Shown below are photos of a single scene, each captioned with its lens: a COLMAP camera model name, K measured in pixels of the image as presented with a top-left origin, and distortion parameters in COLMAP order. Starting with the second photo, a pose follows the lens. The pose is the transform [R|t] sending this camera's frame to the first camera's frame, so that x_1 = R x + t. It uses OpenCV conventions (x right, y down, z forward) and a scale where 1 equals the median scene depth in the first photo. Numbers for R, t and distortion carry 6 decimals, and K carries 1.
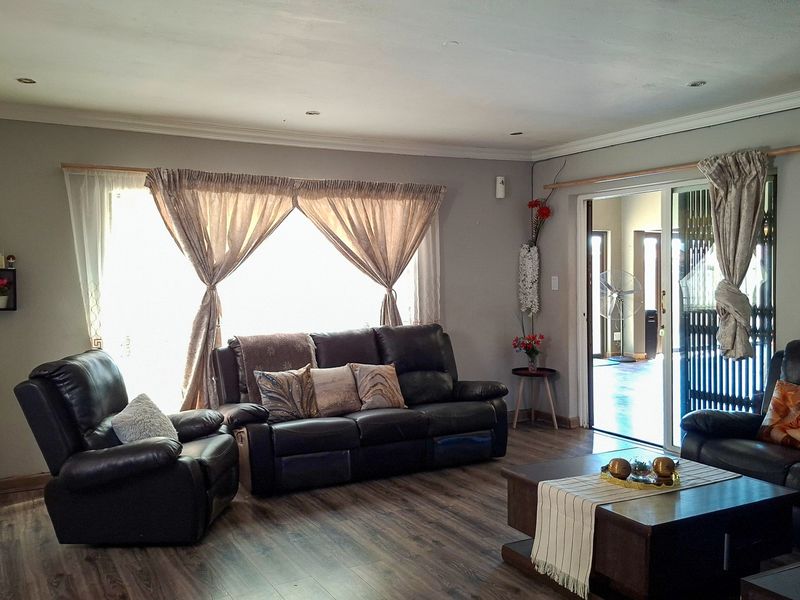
lens RADIAL K [[731.6, 0, 399.1], [0, 731.6, 299.9], [0, 0, 1]] dist [0.027884, 0.000000]
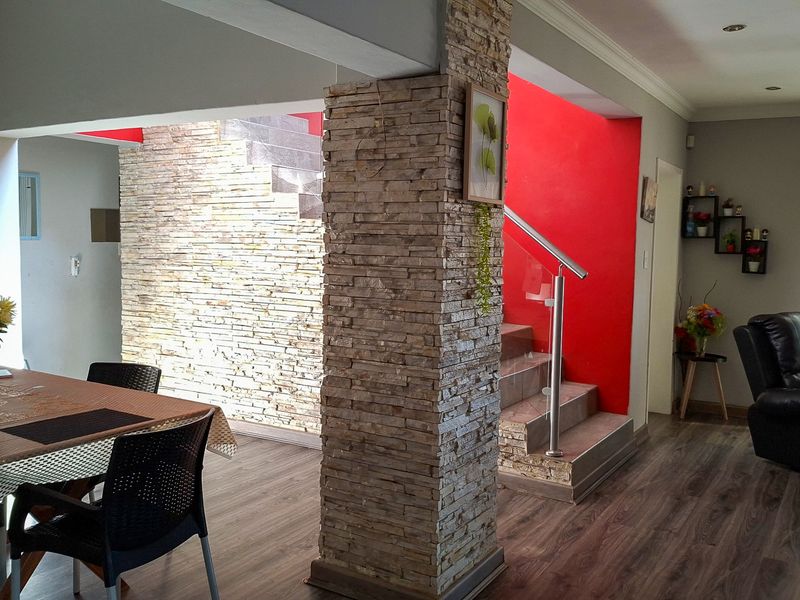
lens RADIAL K [[731.6, 0, 400.7], [0, 731.6, 299.5], [0, 0, 1]] dist [0.027884, 0.000000]
pose [[0.472812, 0.091570, -0.876393, 0.337831], [-0.064003, 0.995527, 0.069489, 0.011768], [0.878836, 0.023236, 0.476558, -0.151653]]
